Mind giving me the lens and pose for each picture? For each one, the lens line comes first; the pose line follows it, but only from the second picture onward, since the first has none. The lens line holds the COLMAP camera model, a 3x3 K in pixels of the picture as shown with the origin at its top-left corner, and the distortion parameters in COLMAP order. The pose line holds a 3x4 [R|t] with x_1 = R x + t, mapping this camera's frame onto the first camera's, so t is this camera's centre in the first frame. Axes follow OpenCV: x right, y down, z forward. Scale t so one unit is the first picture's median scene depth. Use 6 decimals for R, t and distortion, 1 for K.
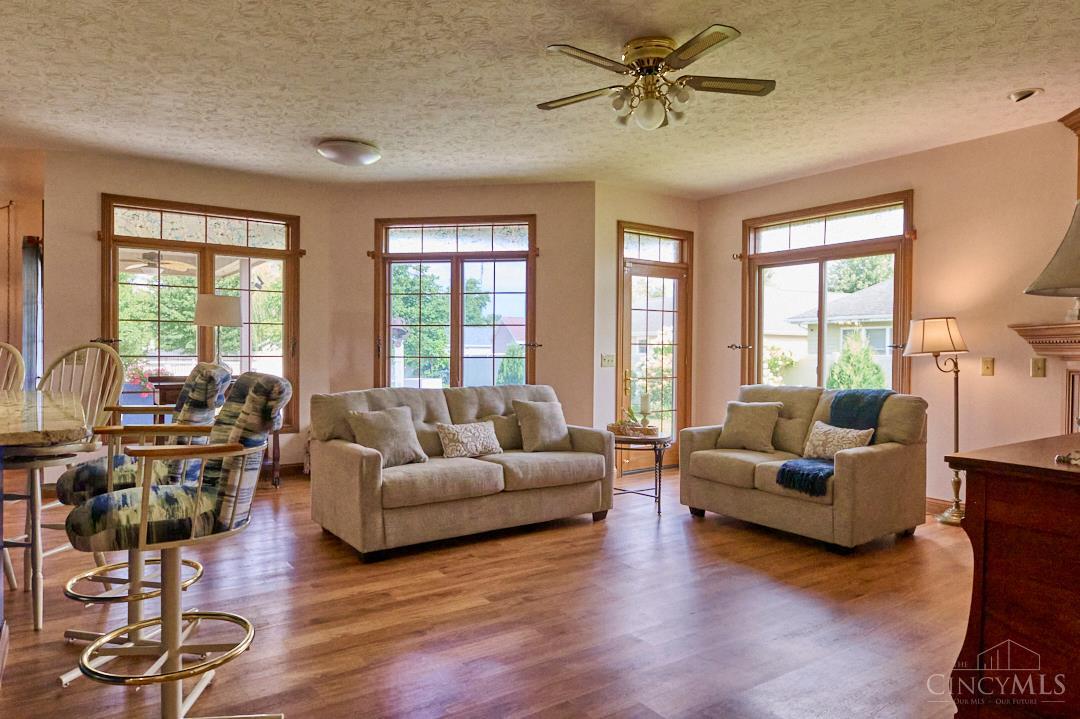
lens RADIAL K [[674.4, 0, 540.0], [0, 674.4, 359.5], [0, 0, 1]] dist [0.001086, 0.000567]
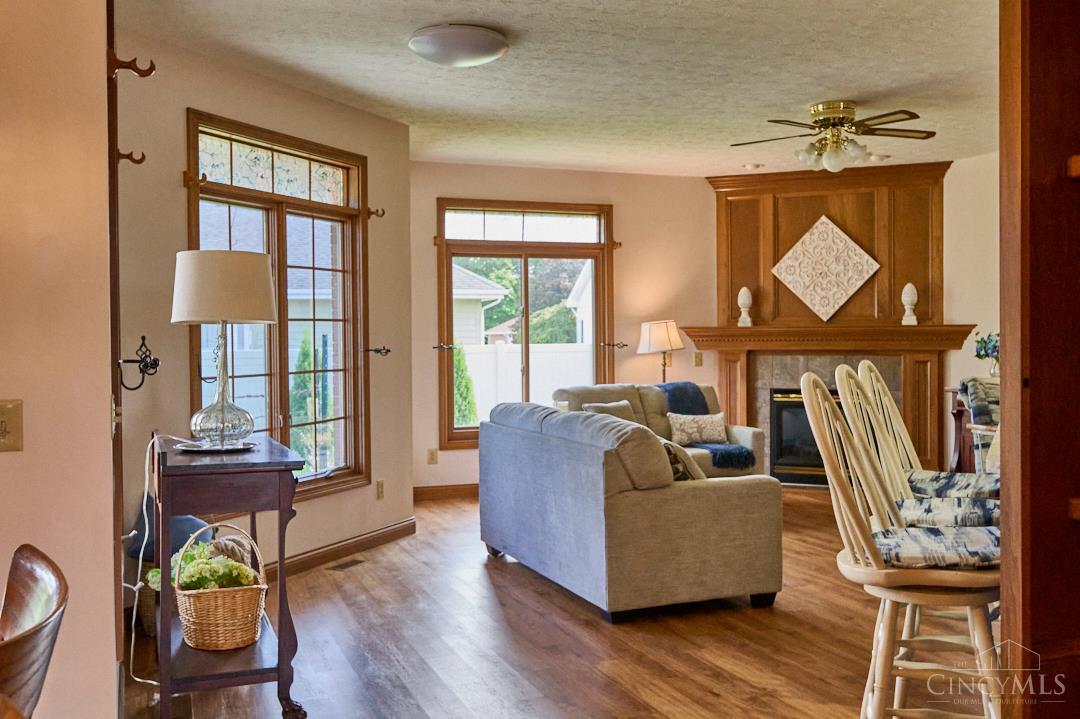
lens RADIAL K [[1063.1, 0, 539.1], [0, 1063.1, 354.4], [0, 0, 1]] dist [0.008337, 0.003639]
pose [[0.244361, -0.024742, 0.969369, -1.036807], [0.026493, 0.999472, 0.018832, -0.034340], [-0.969322, 0.021080, 0.244888, 0.594959]]
